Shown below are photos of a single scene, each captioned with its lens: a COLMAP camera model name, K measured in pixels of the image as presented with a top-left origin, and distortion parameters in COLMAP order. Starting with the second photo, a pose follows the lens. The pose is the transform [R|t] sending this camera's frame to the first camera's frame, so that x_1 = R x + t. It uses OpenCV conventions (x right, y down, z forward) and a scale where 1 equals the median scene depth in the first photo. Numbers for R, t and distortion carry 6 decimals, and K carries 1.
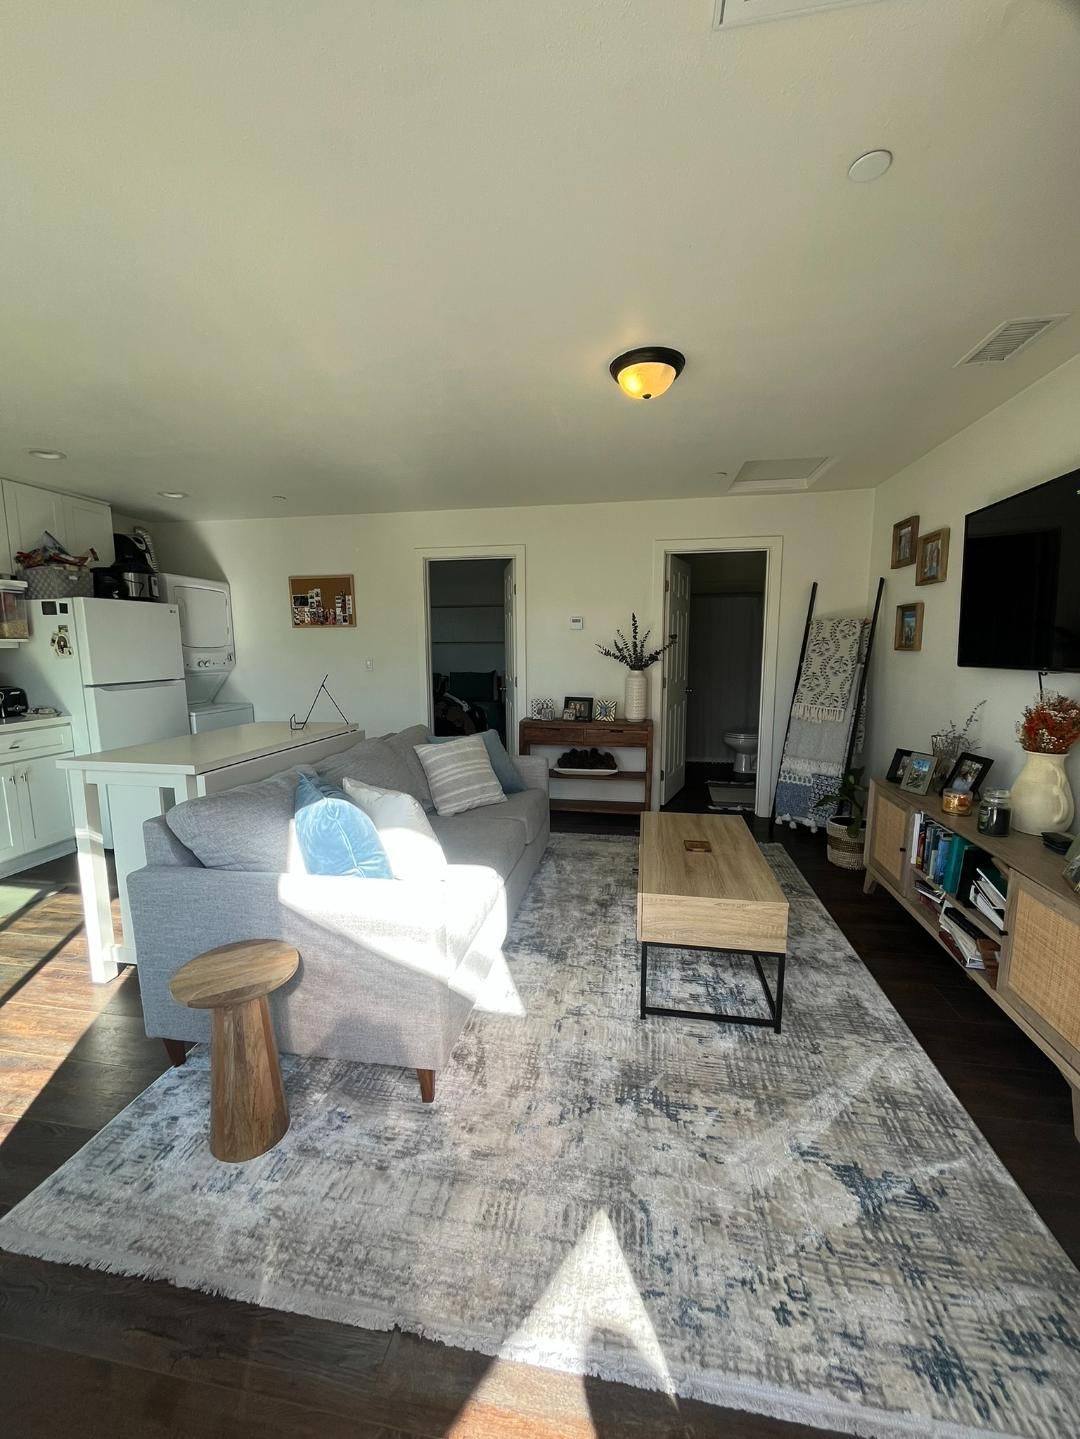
lens RADIAL K [[581.7, 0, 539.1], [0, 581.7, 721.4], [0, 0, 1]] dist [-0.003854, -0.000331]
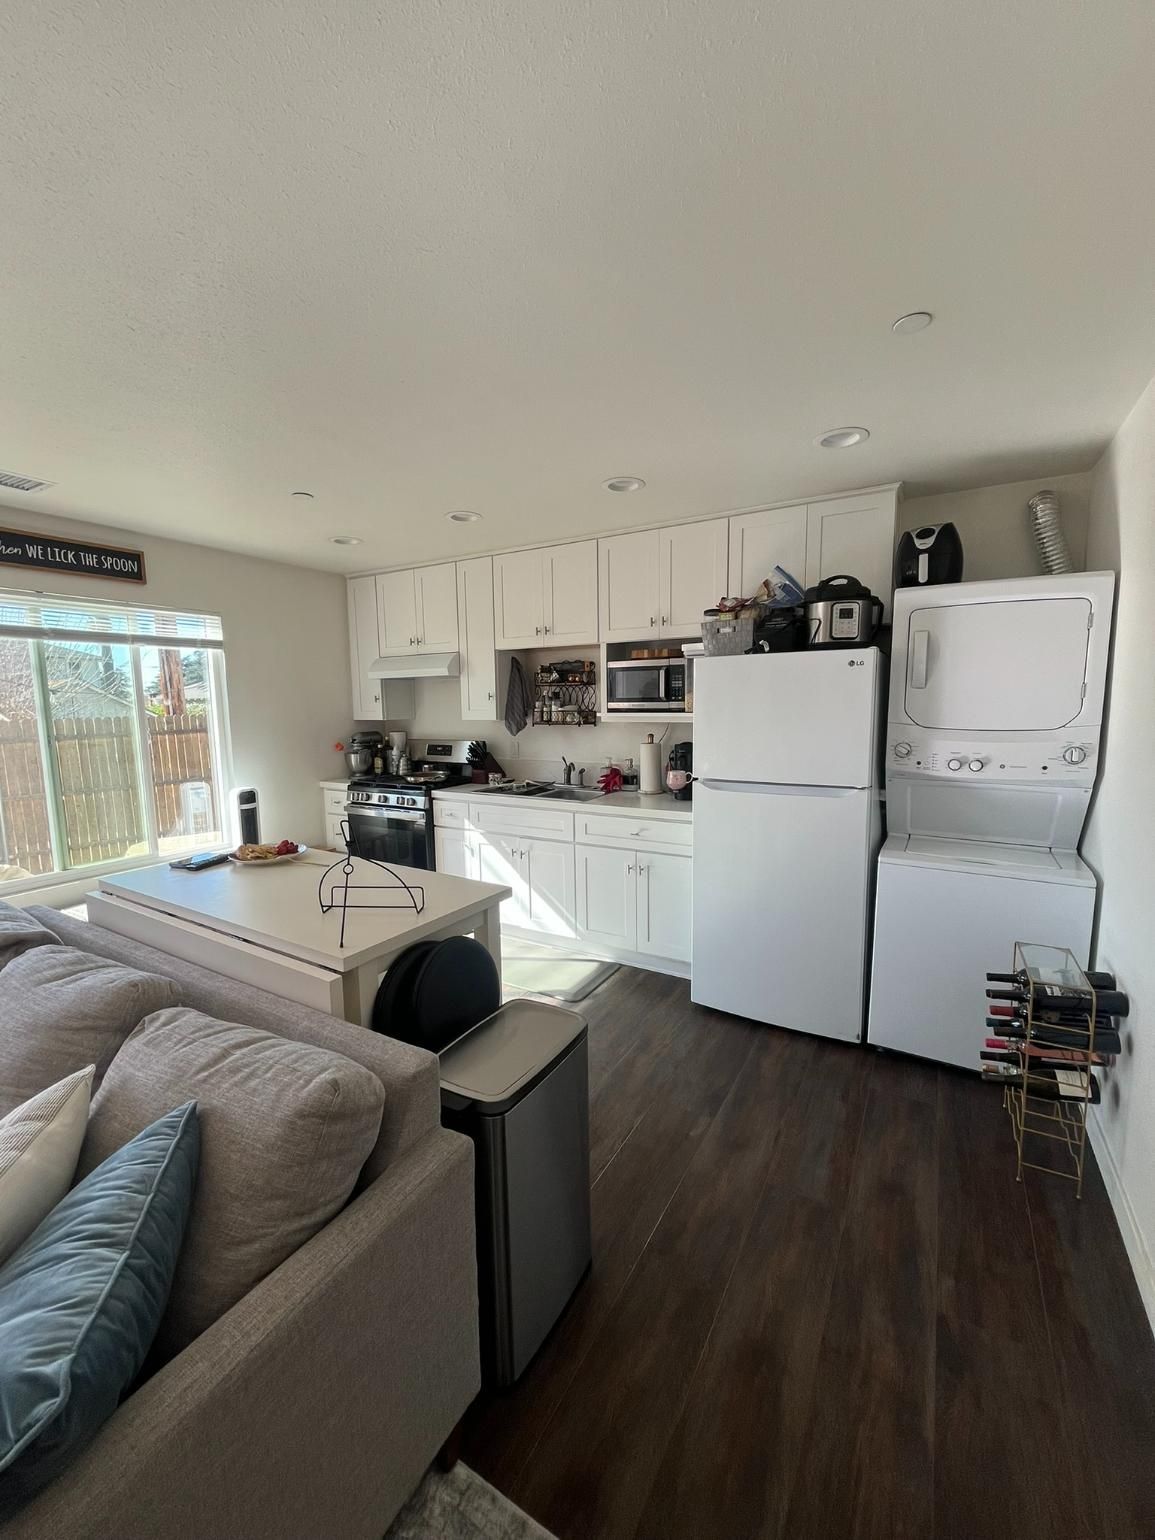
lens RADIAL K [[622.5, 0, 576.5], [0, 622.5, 772.0], [0, 0, 1]] dist [-0.003854, -0.000331]
pose [[-0.368016, 0.116955, -0.922435, 0.005671], [-0.104880, 0.980505, 0.166160, -0.183447], [0.923885, 0.157895, -0.348576, 1.127102]]
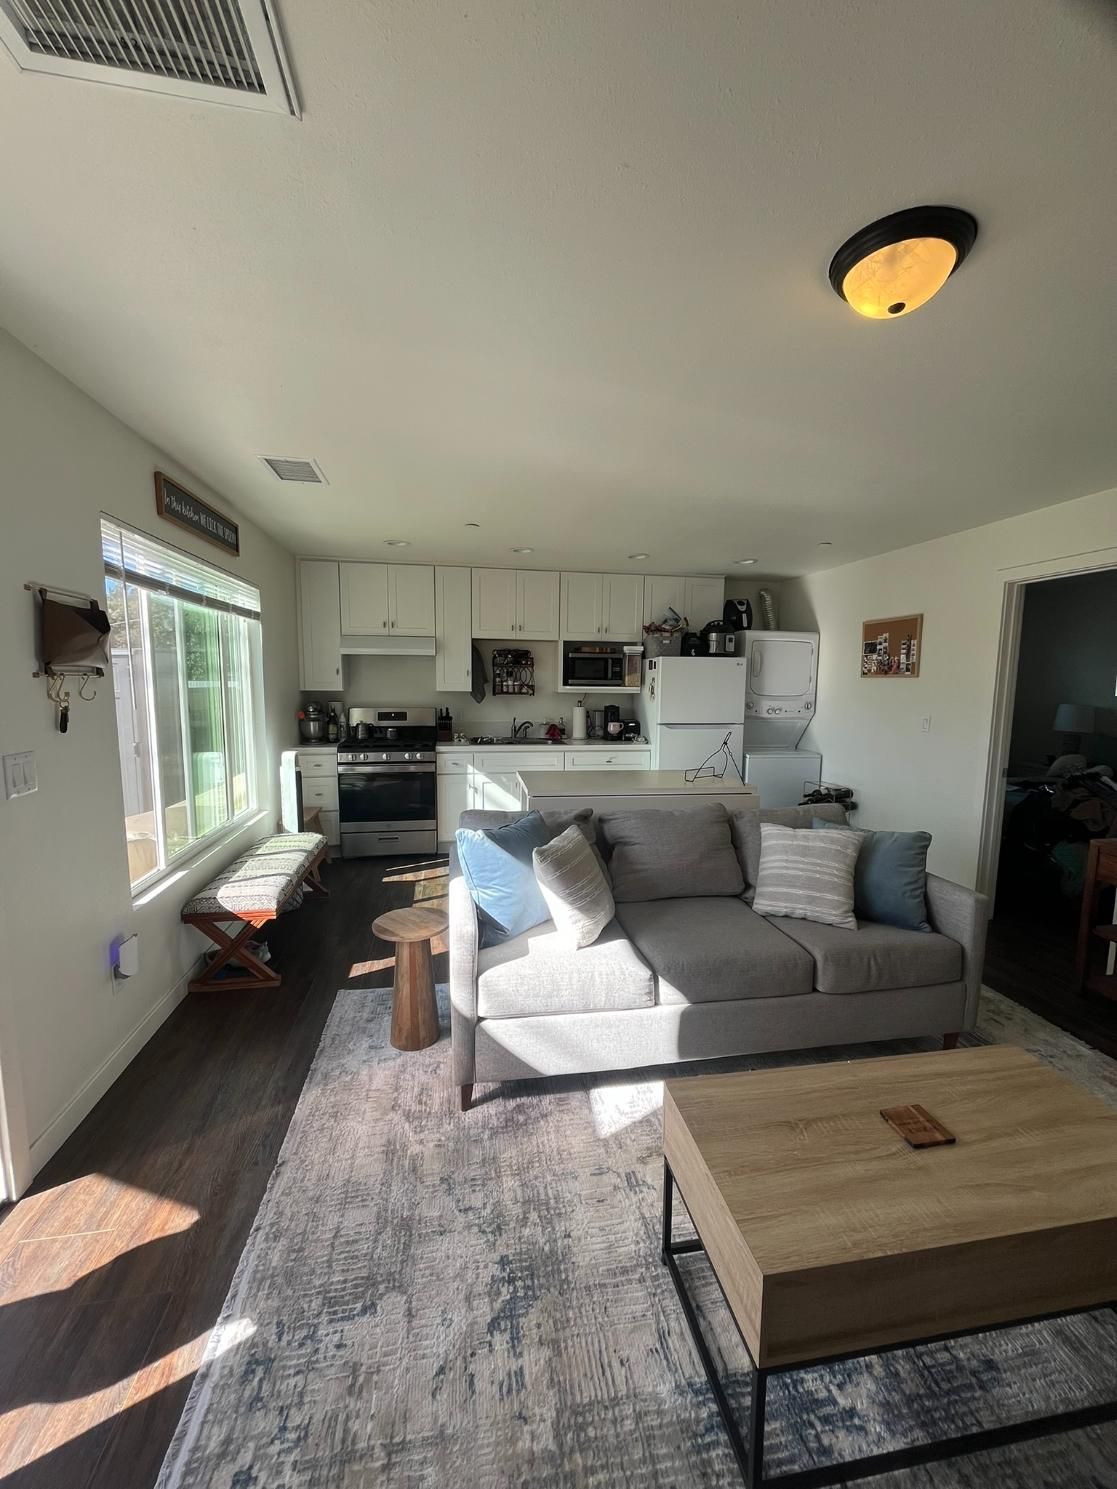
lens RADIAL K [[601.9, 0, 557.5], [0, 601.9, 746.5], [0, 0, 1]] dist [-0.003854, -0.000331]
pose [[0.331200, 0.114511, -0.936586, 0.425185], [-0.135702, 0.988070, 0.072818, -0.078297], [0.933751, 0.102979, 0.342788, 0.326252]]
